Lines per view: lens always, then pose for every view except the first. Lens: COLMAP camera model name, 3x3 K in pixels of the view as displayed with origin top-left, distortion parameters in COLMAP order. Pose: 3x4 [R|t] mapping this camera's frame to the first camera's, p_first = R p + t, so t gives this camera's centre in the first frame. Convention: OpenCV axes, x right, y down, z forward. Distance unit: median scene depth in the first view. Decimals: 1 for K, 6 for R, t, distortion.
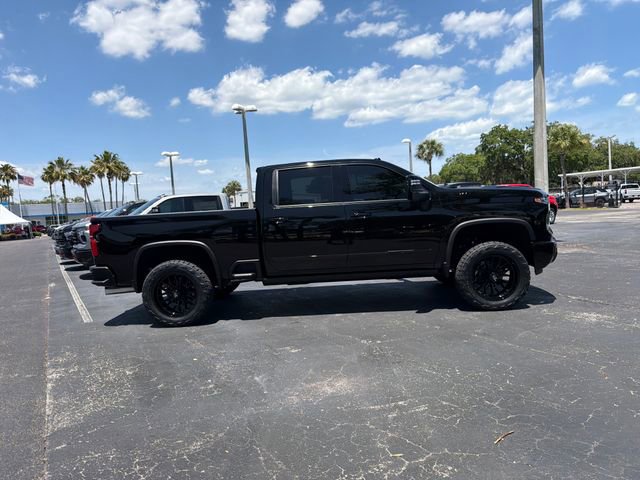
lens RADIAL K [[456.8, 0, 315.9], [0, 456.8, 244.5], [0, 0, 1]] dist [0.028336, -0.033268]
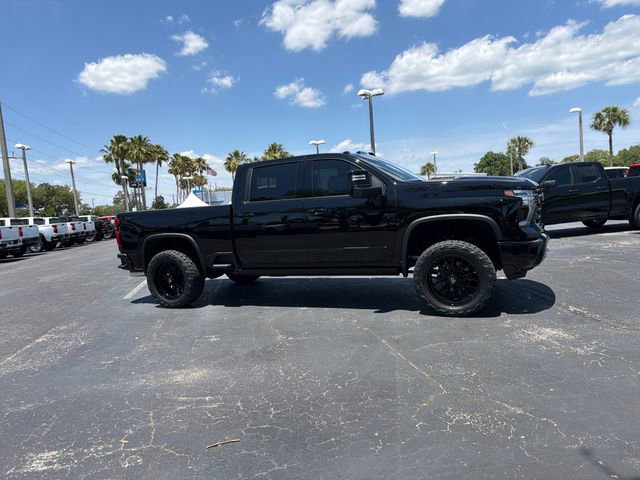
lens RADIAL K [[456.8, 0, 314.6], [0, 456.8, 243.9], [0, 0, 1]] dist [0.028336, -0.033268]
pose [[0.932528, 0.023708, -0.360318, 0.238387], [-0.010374, 0.999189, 0.038897, -0.016344], [0.360948, -0.032535, 0.932018, 0.034412]]
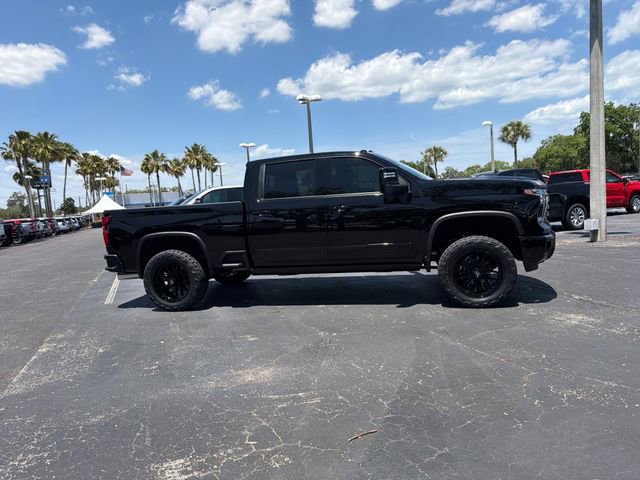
lens RADIAL K [[456.8, 0, 315.3], [0, 456.8, 243.7], [0, 0, 1]] dist [0.028336, -0.033268]
pose [[0.982466, 0.013001, -0.185985, 0.122097], [-0.008194, 0.999613, 0.026594, -0.006342], [0.186259, -0.024603, 0.982193, 0.001218]]
